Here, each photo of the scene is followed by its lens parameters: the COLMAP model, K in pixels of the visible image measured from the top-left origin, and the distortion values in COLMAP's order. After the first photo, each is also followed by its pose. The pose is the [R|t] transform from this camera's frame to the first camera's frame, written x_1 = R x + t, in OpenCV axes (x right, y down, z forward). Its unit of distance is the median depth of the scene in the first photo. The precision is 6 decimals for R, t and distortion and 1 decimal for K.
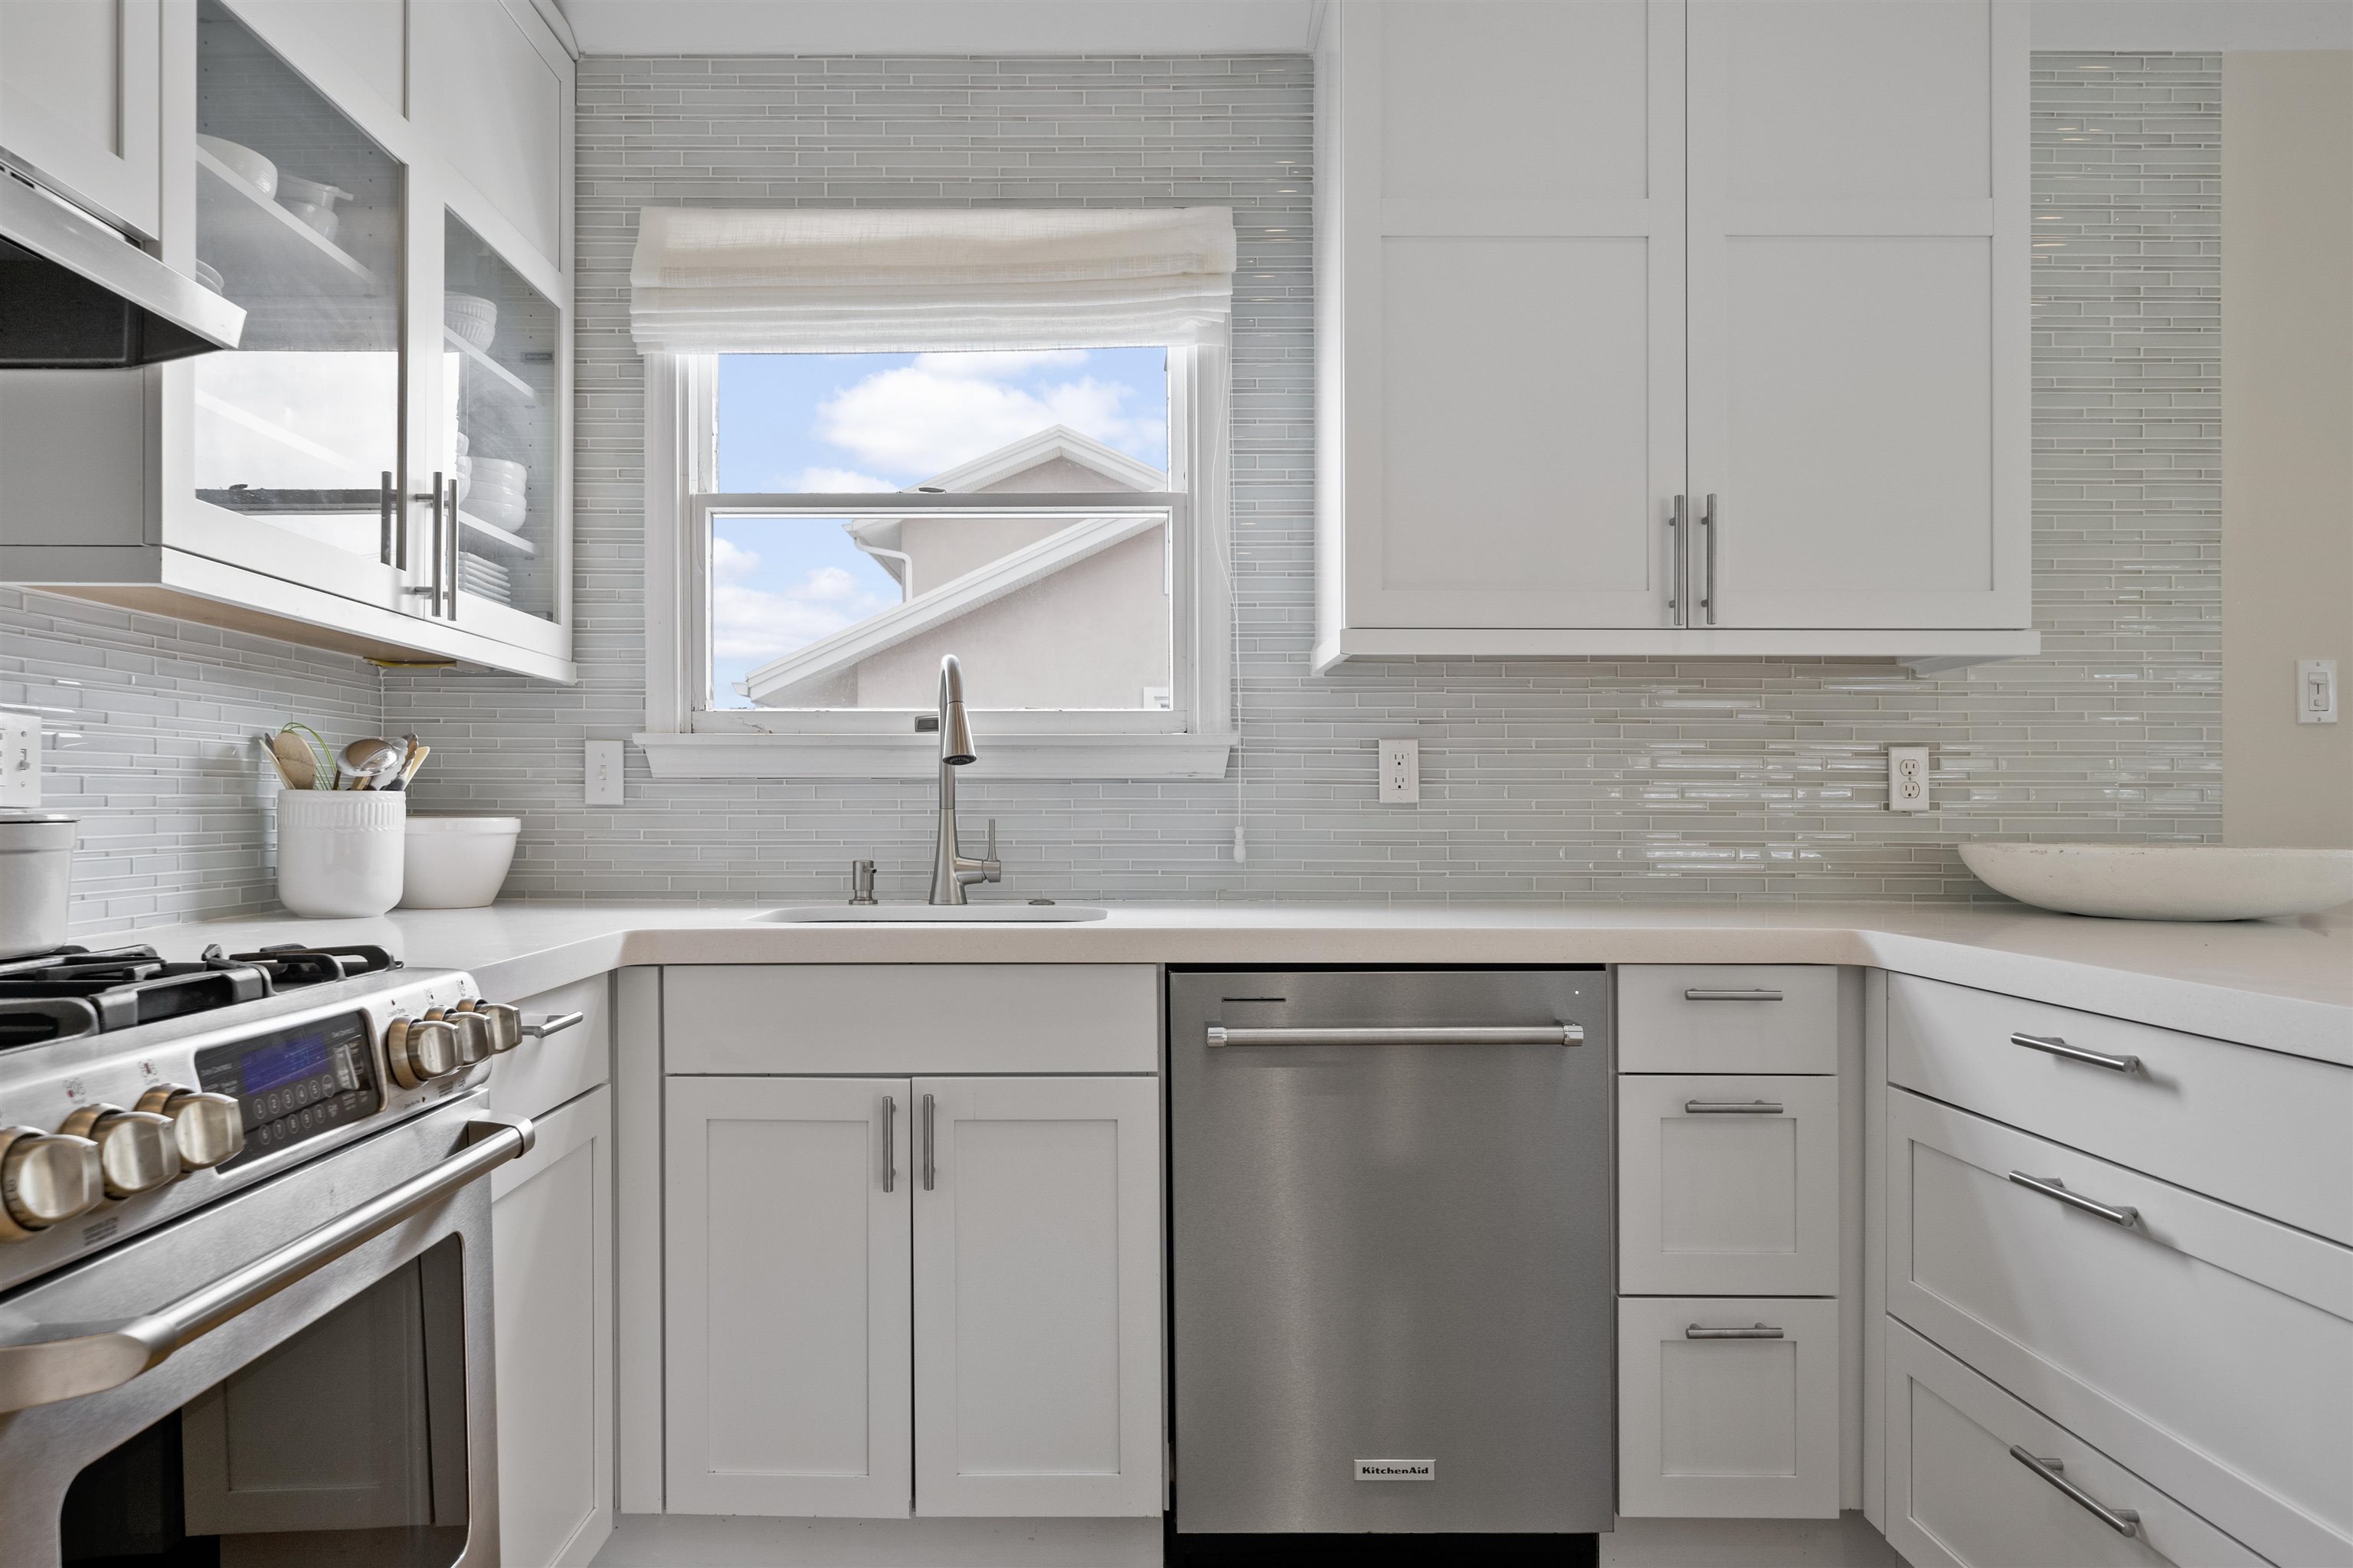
lens RADIAL K [[1602.4, 0, 1133.2], [0, 1602.4, 810.0], [0, 0, 1]] dist [-0.000940, 0.001703]
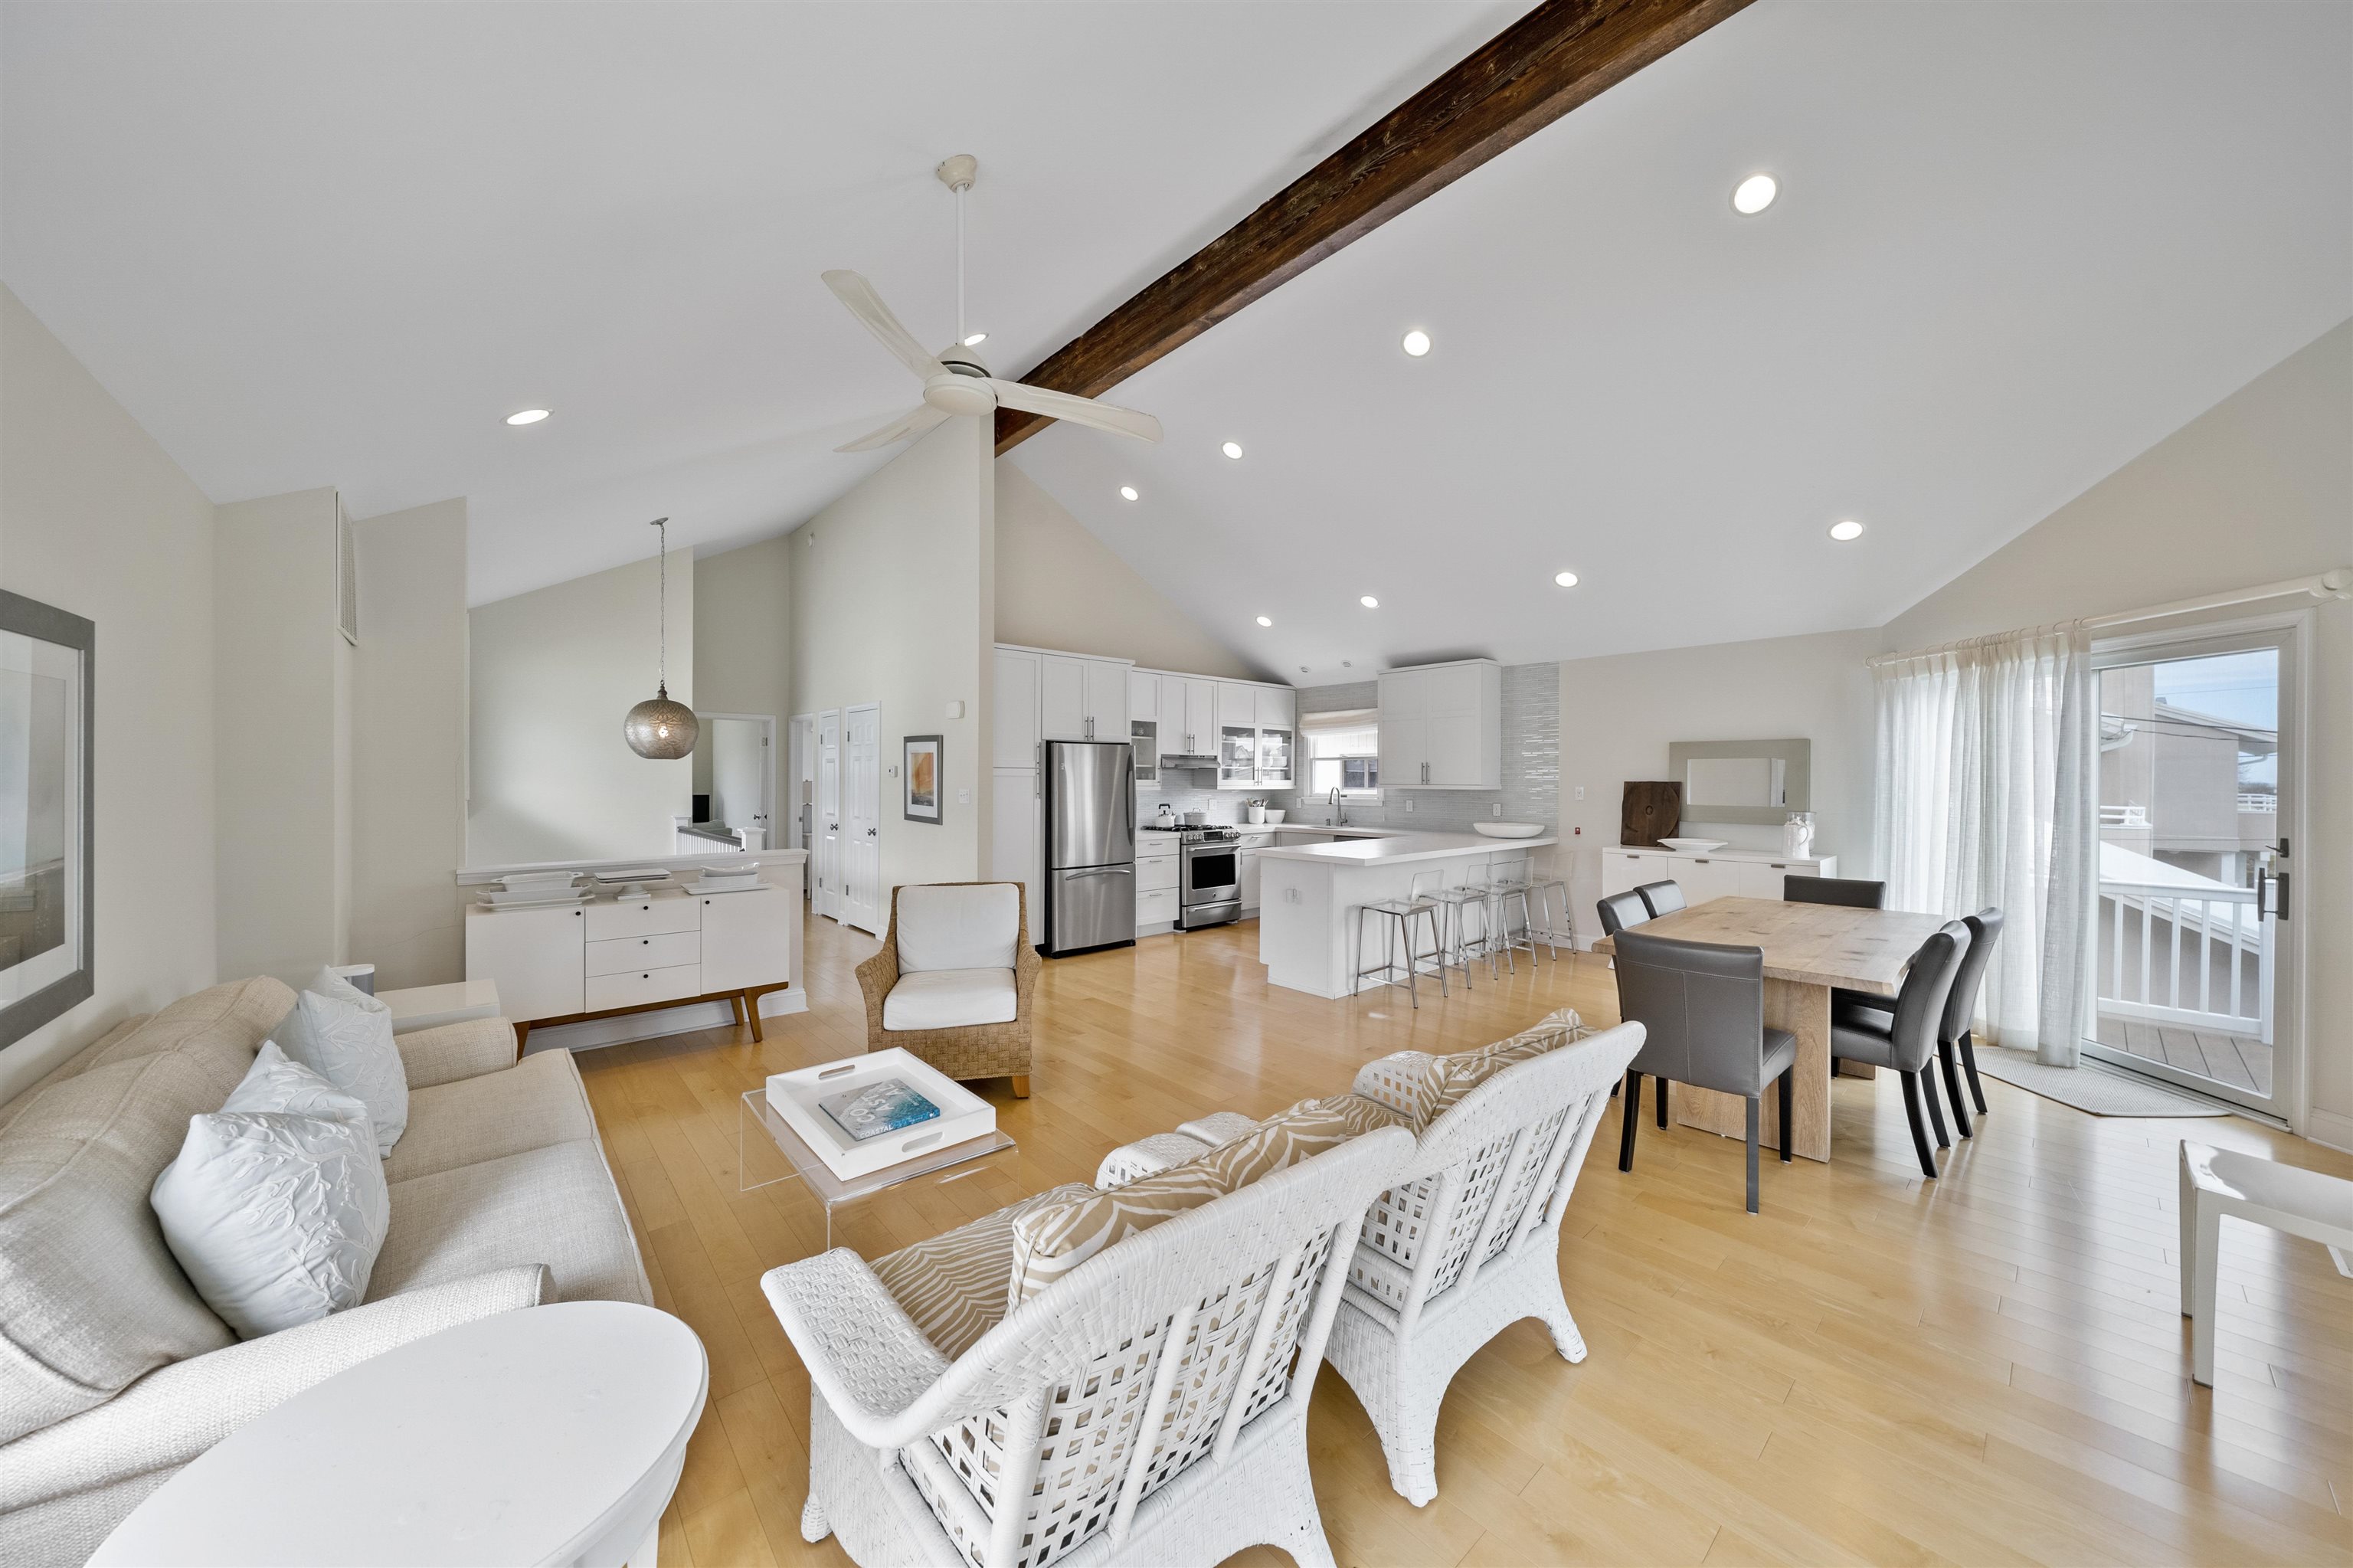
lens RADIAL K [[812.6, 0, 1206.2], [0, 812.6, 788.5], [0, 0, 1]] dist [-0.001268, -0.000115]
pose [[0.687379, 0.010134, -0.726228, 1.735224], [-0.001616, 0.999922, 0.012423, -0.119263], [0.726297, -0.007366, 0.687342, -1.455175]]
